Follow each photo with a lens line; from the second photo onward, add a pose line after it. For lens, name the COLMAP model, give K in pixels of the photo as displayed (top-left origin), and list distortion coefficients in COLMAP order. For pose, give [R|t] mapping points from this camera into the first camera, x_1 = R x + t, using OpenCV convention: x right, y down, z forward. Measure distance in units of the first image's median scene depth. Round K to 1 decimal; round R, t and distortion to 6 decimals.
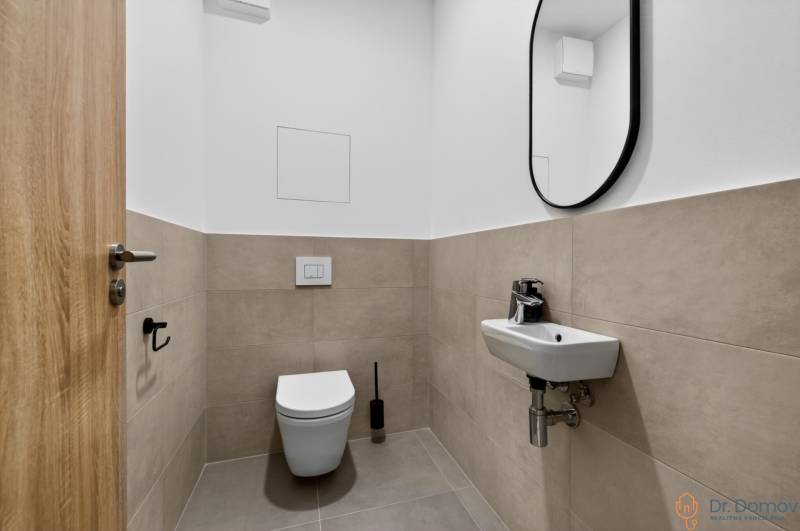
lens RADIAL K [[351.0, 0, 413.6], [0, 351.0, 262.7], [0, 0, 1]] dist [0.005143, -0.000114]
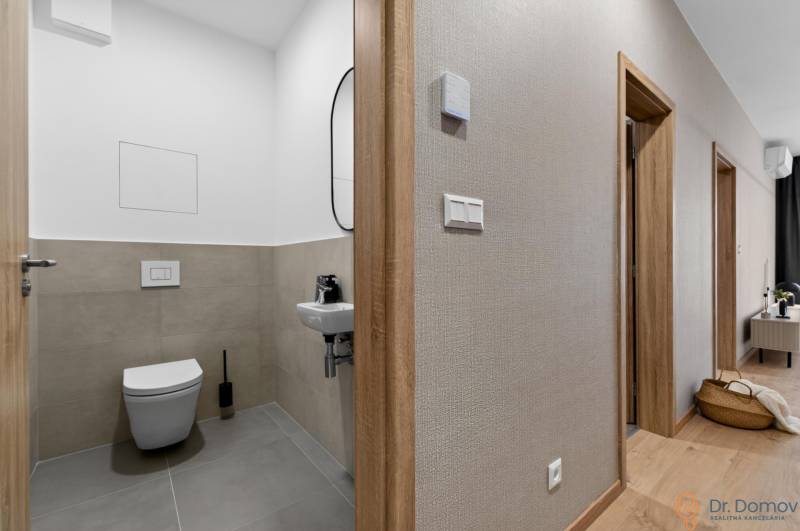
lens RADIAL K [[351.0, 0, 413.6], [0, 351.0, 262.7], [0, 0, 1]] dist [0.005143, -0.000114]
pose [[0.937350, -0.007585, 0.348308, 0.089339], [0.009411, 0.999949, -0.003550, 0.000393], [-0.348263, 0.006606, 0.937373, -0.370233]]
